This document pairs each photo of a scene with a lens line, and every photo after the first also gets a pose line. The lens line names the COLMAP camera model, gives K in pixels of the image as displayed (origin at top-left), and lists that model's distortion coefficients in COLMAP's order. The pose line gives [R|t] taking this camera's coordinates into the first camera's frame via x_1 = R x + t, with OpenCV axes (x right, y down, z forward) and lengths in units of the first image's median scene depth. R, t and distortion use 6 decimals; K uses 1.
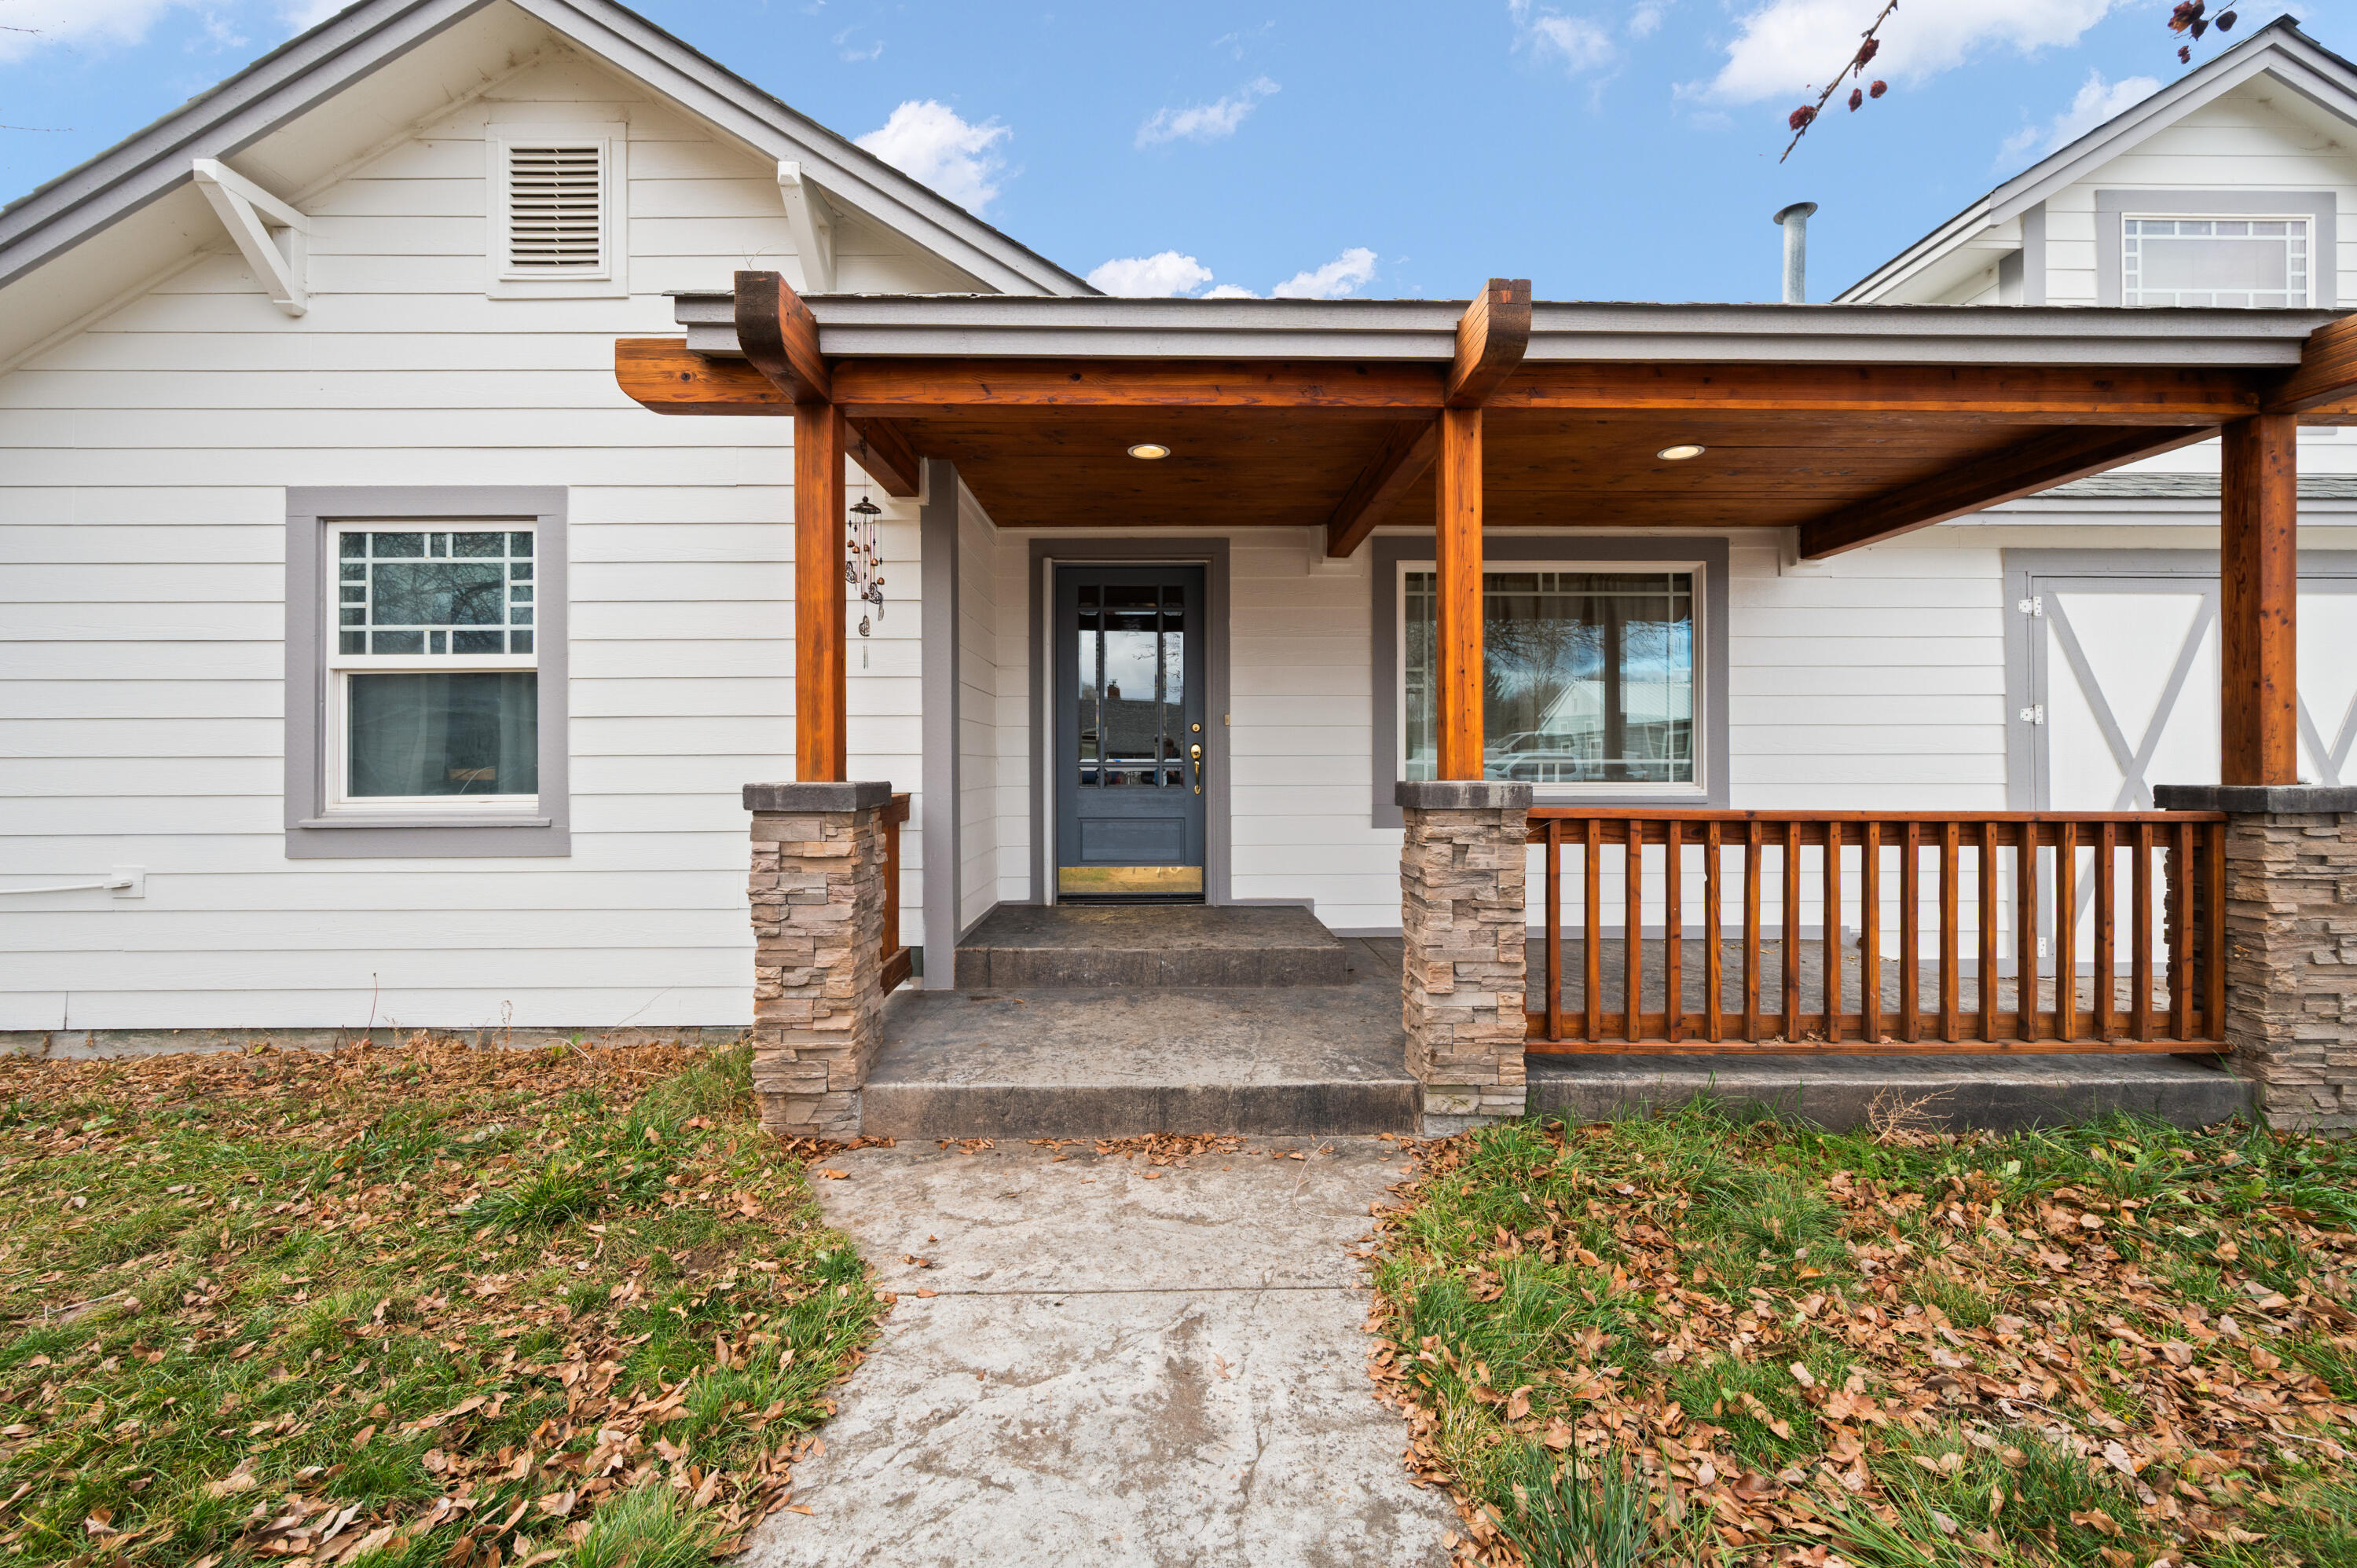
lens RADIAL K [[962.7, 0, 1178.5], [0, 962.7, 784.0], [0, 0, 1]] dist [0.000399, 0.000083]
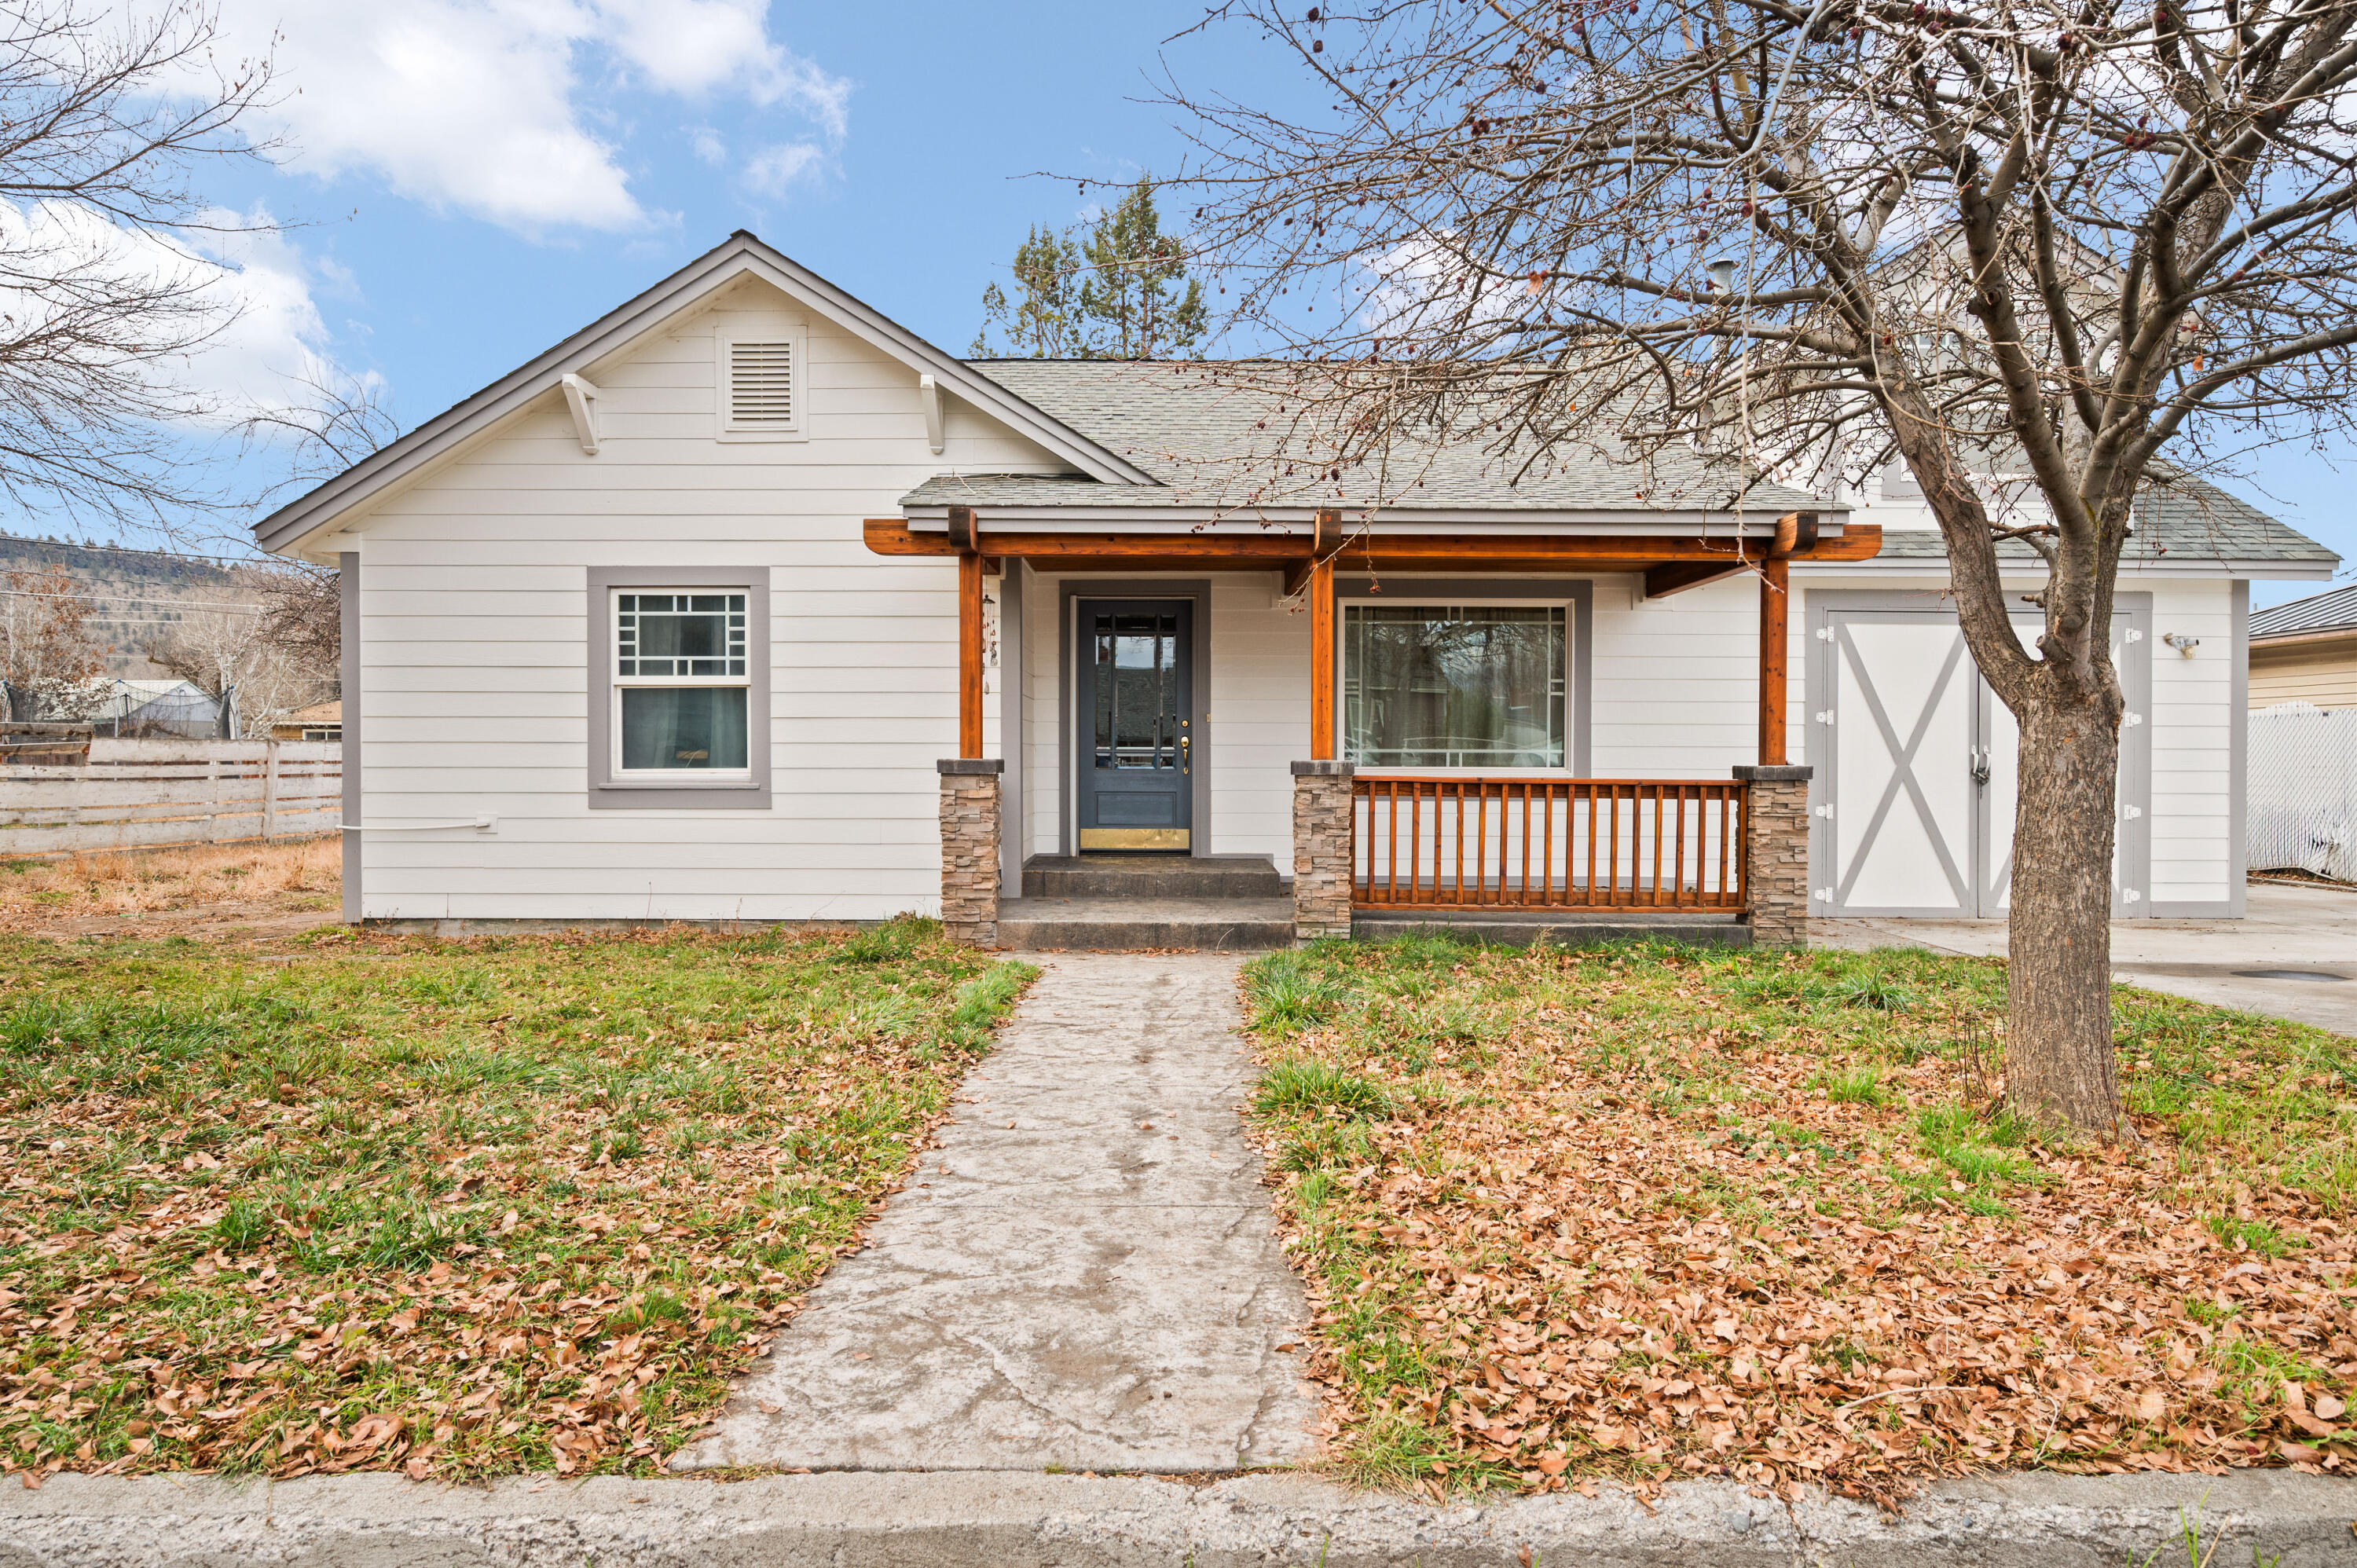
lens RADIAL K [[1241.7, 0, 1170.4], [0, 1241.7, 777.9], [0, 0, 1]] dist [-0.000466, -0.000220]
pose [[0.999921, 0.006032, -0.011059, 0.024413], [-0.006038, 0.999982, -0.000437, 0.023387], [0.011056, 0.000504, 0.999939, -0.963848]]
